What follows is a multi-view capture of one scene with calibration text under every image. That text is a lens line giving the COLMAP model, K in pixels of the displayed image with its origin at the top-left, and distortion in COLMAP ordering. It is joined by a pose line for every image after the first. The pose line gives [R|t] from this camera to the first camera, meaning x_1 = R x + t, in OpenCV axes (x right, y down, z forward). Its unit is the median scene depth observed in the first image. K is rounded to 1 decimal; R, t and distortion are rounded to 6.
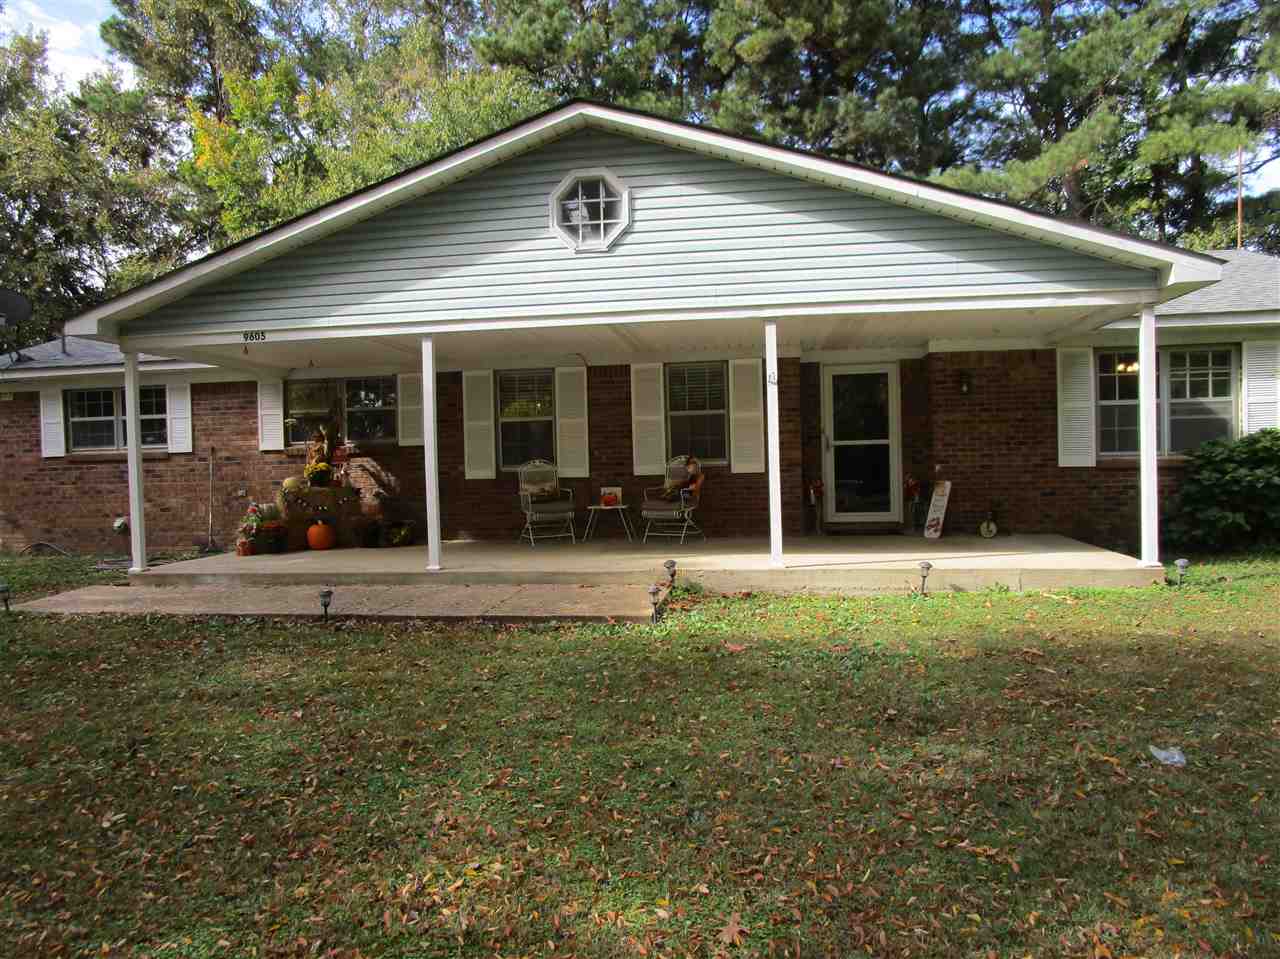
lens RADIAL K [[910.1, 0, 639.7], [0, 910.1, 487.2], [0, 0, 1]] dist [-0.031581, 0.006339]
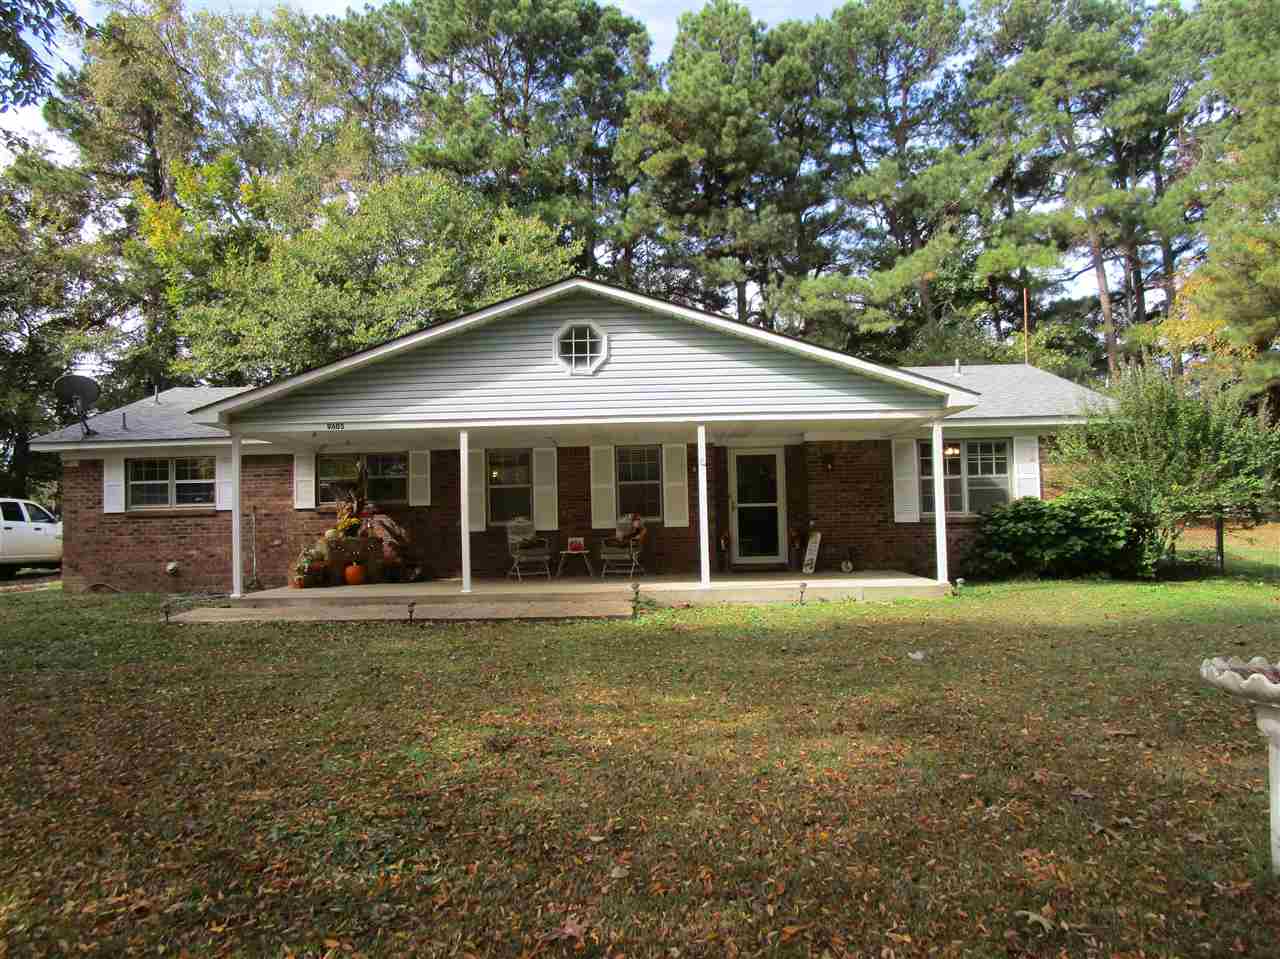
lens RADIAL K [[910.1, 0, 644.2], [0, 910.1, 469.1], [0, 0, 1]] dist [-0.031581, 0.006339]
pose [[0.991937, 0.010219, 0.126320, -0.095587], [0.001202, 0.995940, -0.090012, 0.019303], [-0.126727, 0.089438, 0.987897, -0.325207]]
